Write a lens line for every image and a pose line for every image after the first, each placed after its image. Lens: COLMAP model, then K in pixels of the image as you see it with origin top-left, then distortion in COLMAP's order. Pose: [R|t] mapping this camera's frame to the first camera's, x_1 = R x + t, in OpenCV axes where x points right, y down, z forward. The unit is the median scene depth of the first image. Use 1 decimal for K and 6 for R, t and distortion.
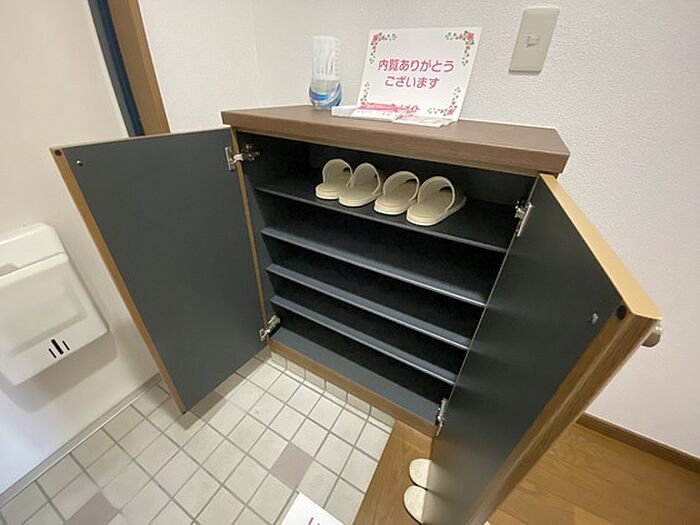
lens RADIAL K [[279.6, 0, 350.0], [0, 279.6, 262.5], [0, 0, 1]] dist [-0.031914, -0.000693]
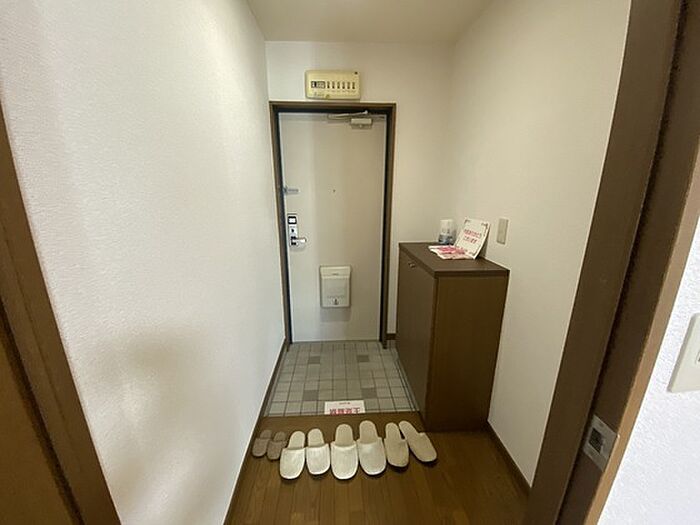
lens RADIAL K [[279.6, 0, 350.0], [0, 279.6, 262.5], [0, 0, 1]] dist [-0.031914, -0.000693]
pose [[0.528758, 0.167173, -0.832147, 1.577403], [-0.438374, 0.893314, -0.099088, 0.139621], [0.726803, 0.417185, 0.545631, -0.821751]]
